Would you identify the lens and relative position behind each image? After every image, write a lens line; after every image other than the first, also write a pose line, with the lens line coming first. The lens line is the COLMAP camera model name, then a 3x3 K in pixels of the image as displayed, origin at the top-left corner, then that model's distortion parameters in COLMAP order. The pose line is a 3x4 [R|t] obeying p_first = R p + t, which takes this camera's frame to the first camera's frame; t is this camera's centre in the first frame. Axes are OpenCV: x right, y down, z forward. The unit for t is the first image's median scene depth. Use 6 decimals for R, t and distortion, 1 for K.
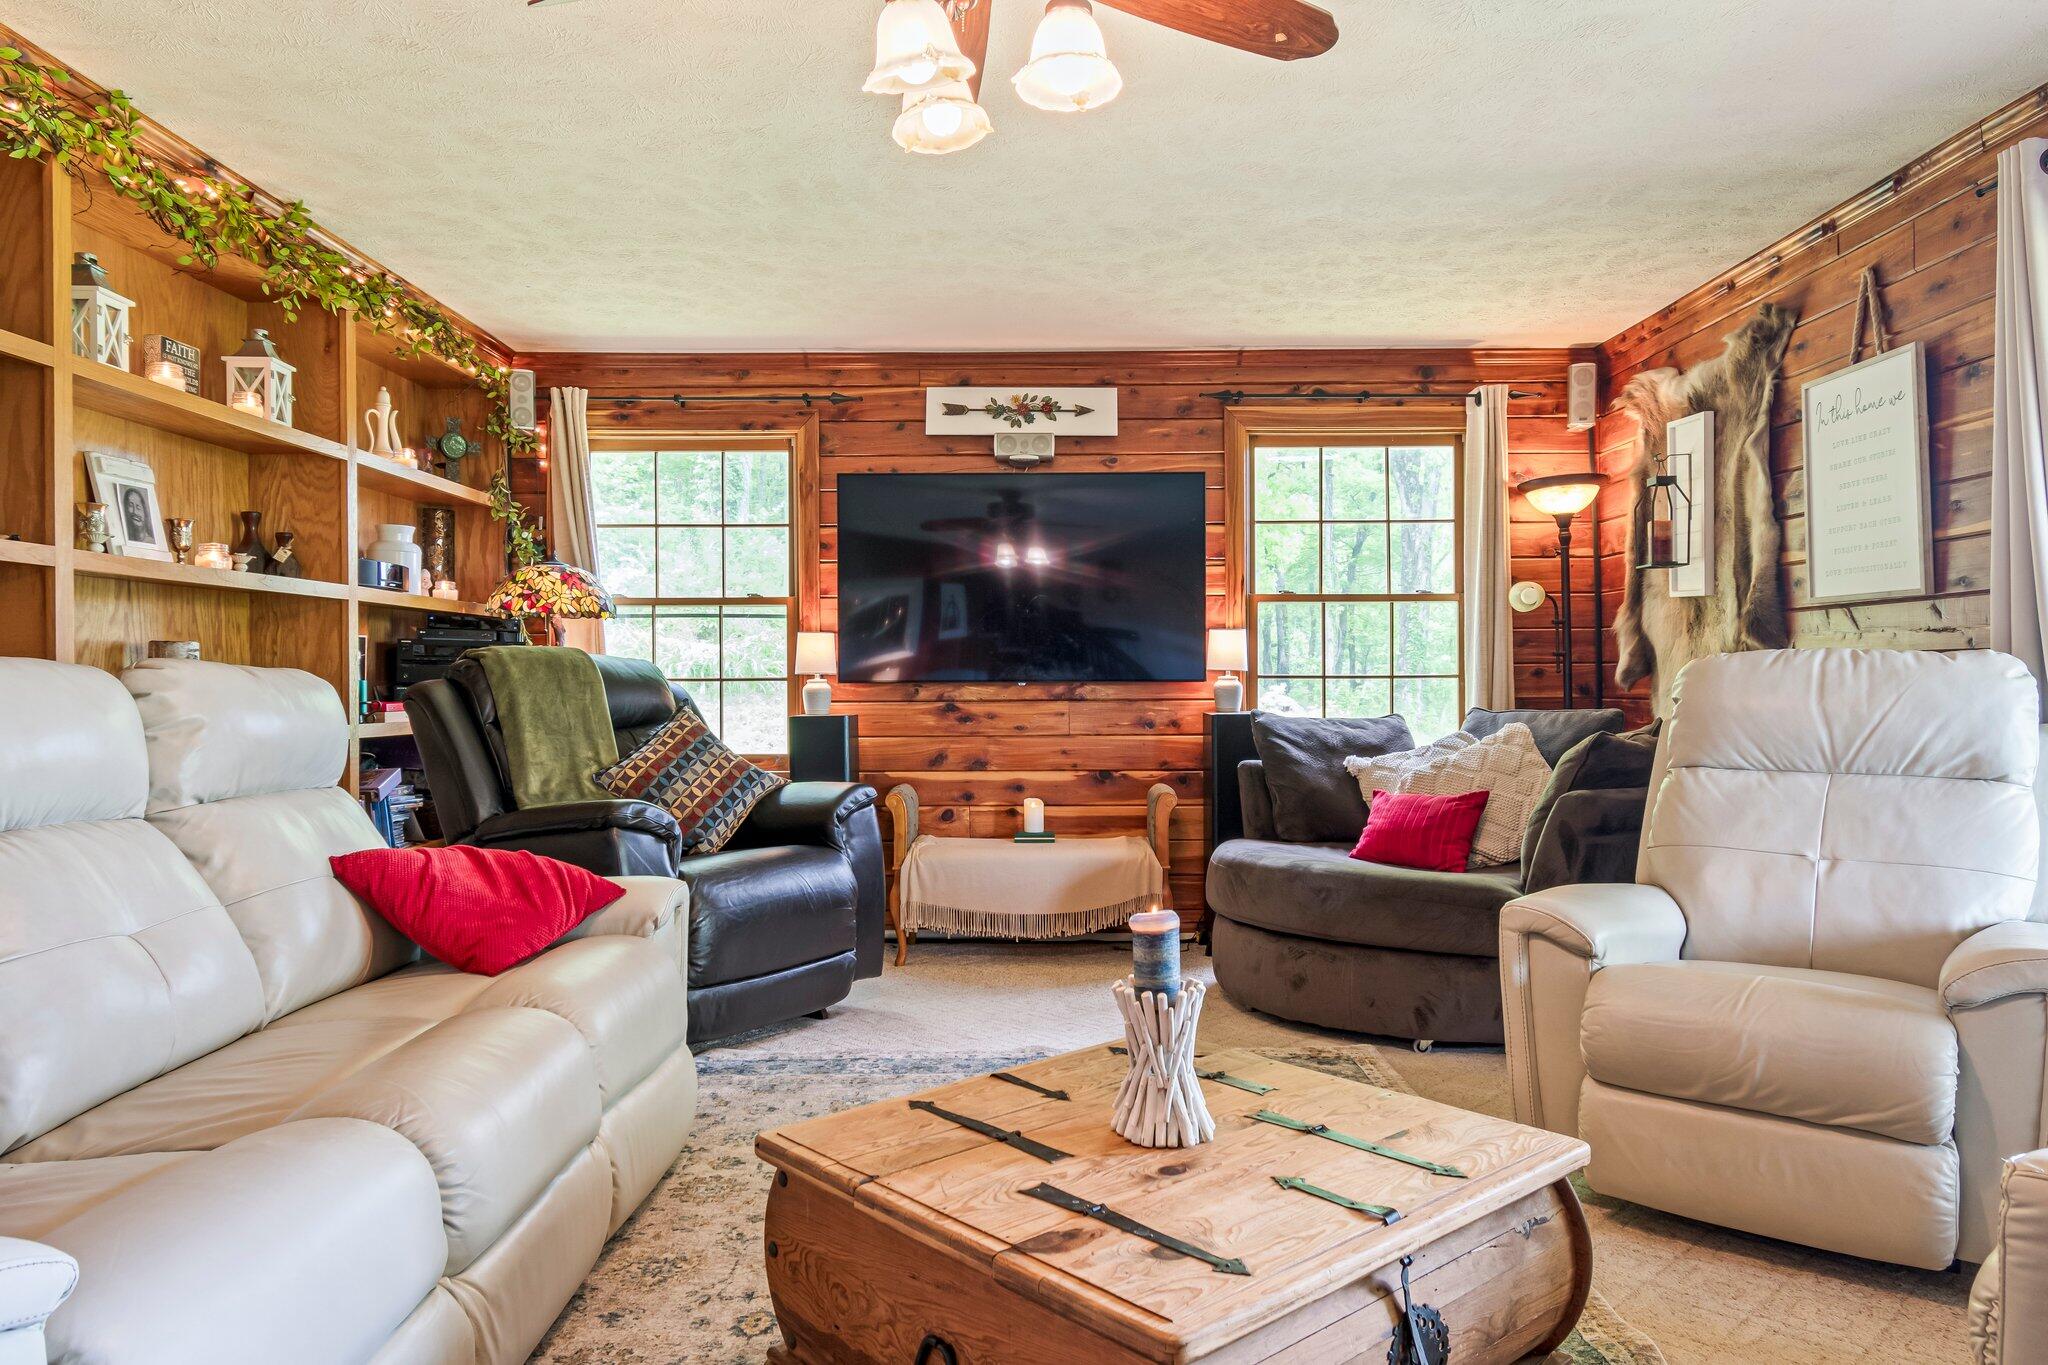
lens RADIAL K [[1314.5, 0, 1024.0], [0, 1314.5, 682.5], [0, 0, 1]] dist [0.007840, -0.002721]
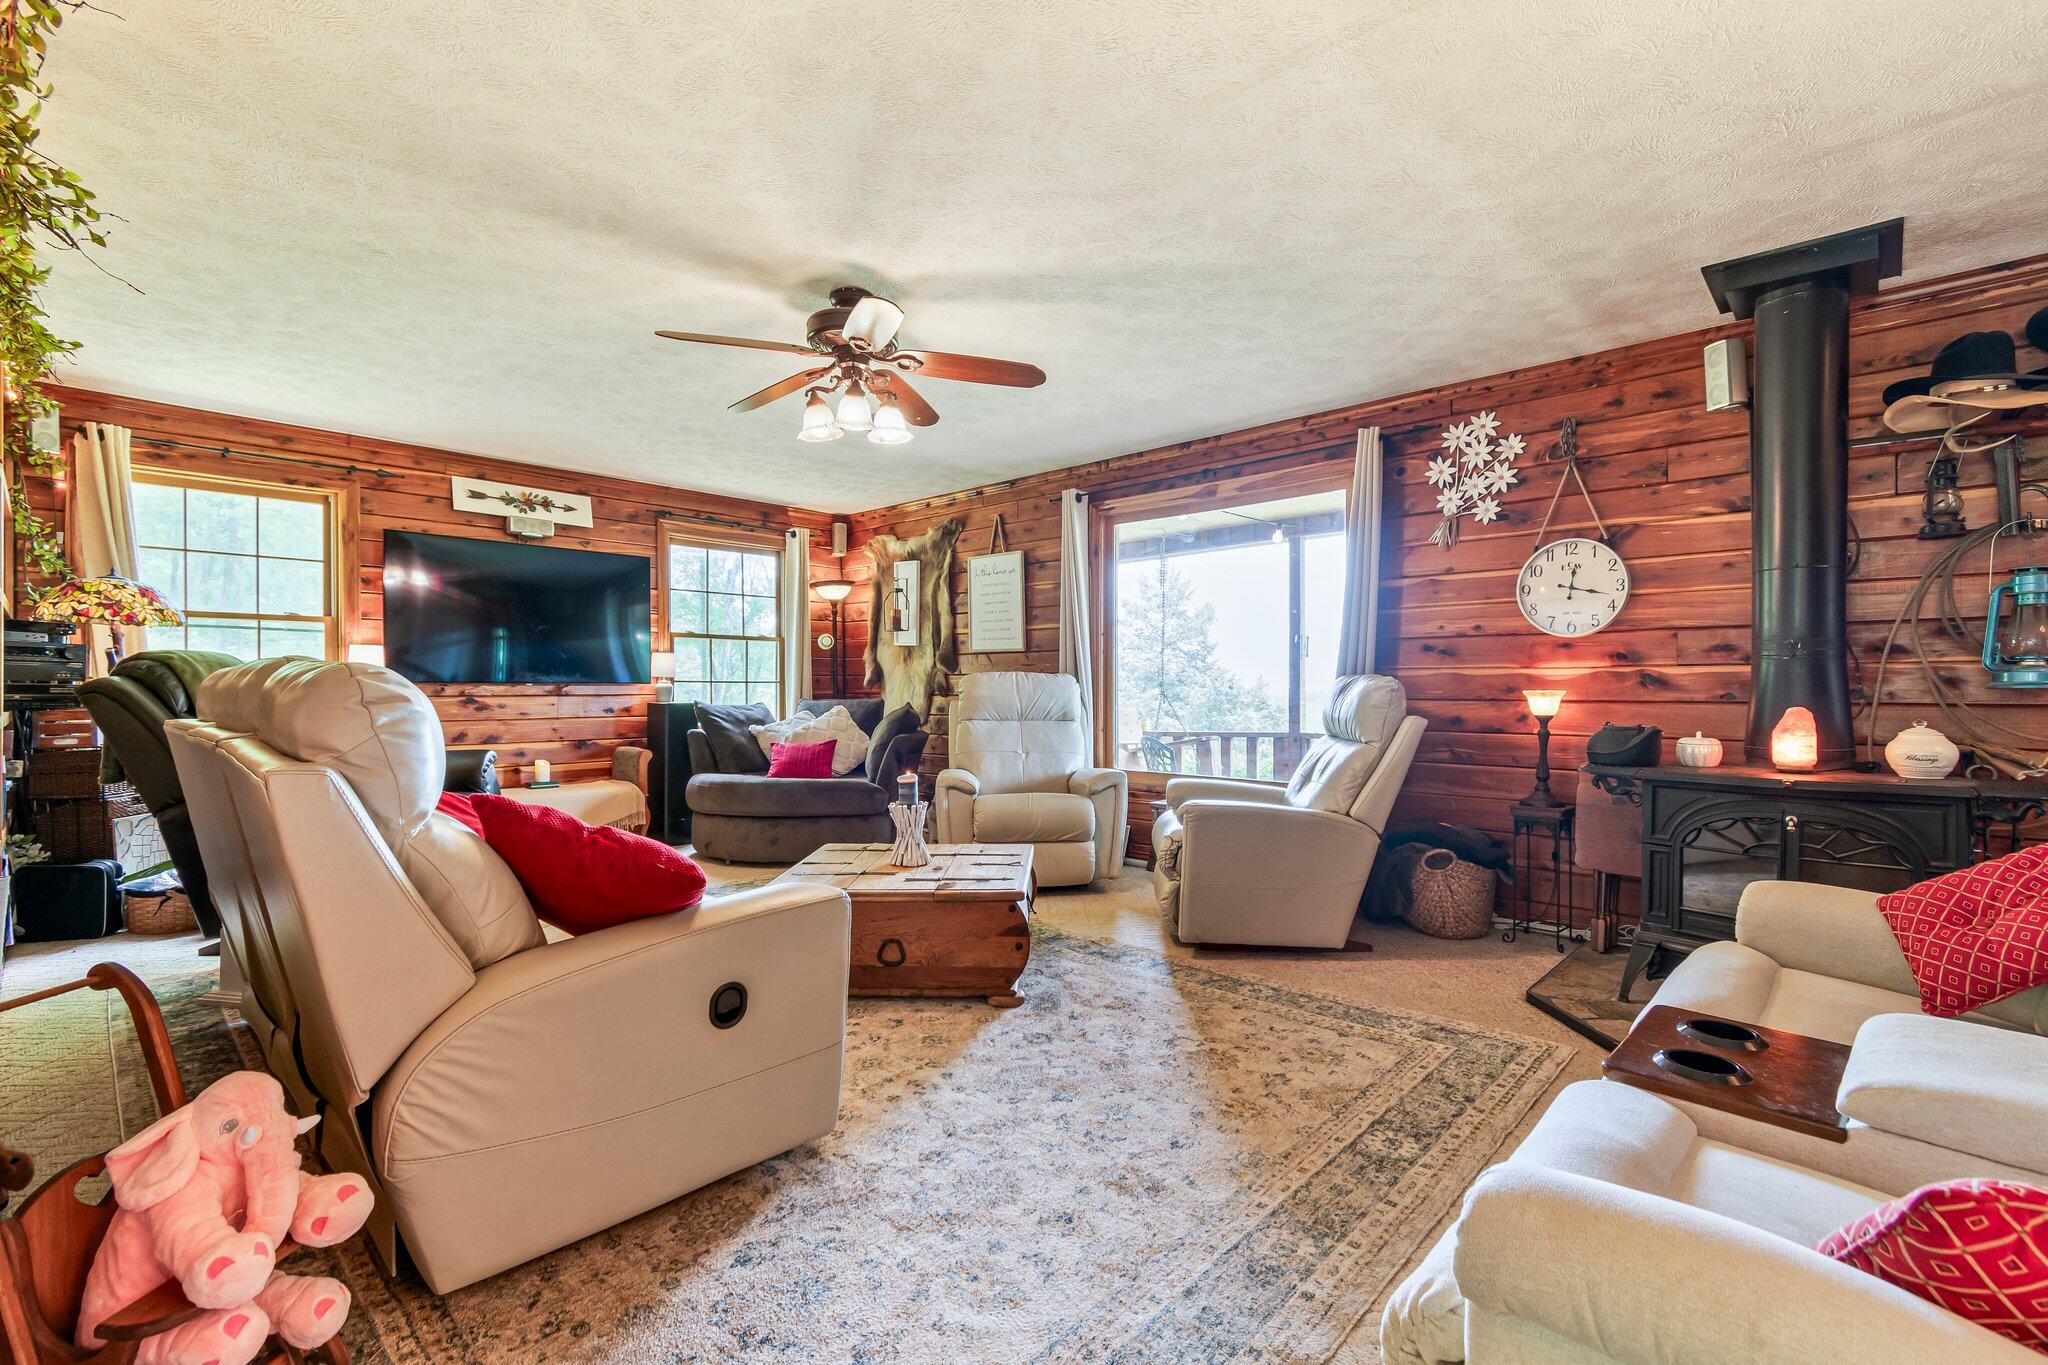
lens RADIAL K [[875.4, 0, 1024.0], [0, 875.4, 682.5], [0, 0, 1]] dist [-0.000514, -0.000322]
pose [[0.697847, 0.009480, 0.716184, -0.322802], [-0.004087, 0.999949, -0.009253, 0.005692], [-0.716235, 0.003530, 0.697850, -0.105802]]
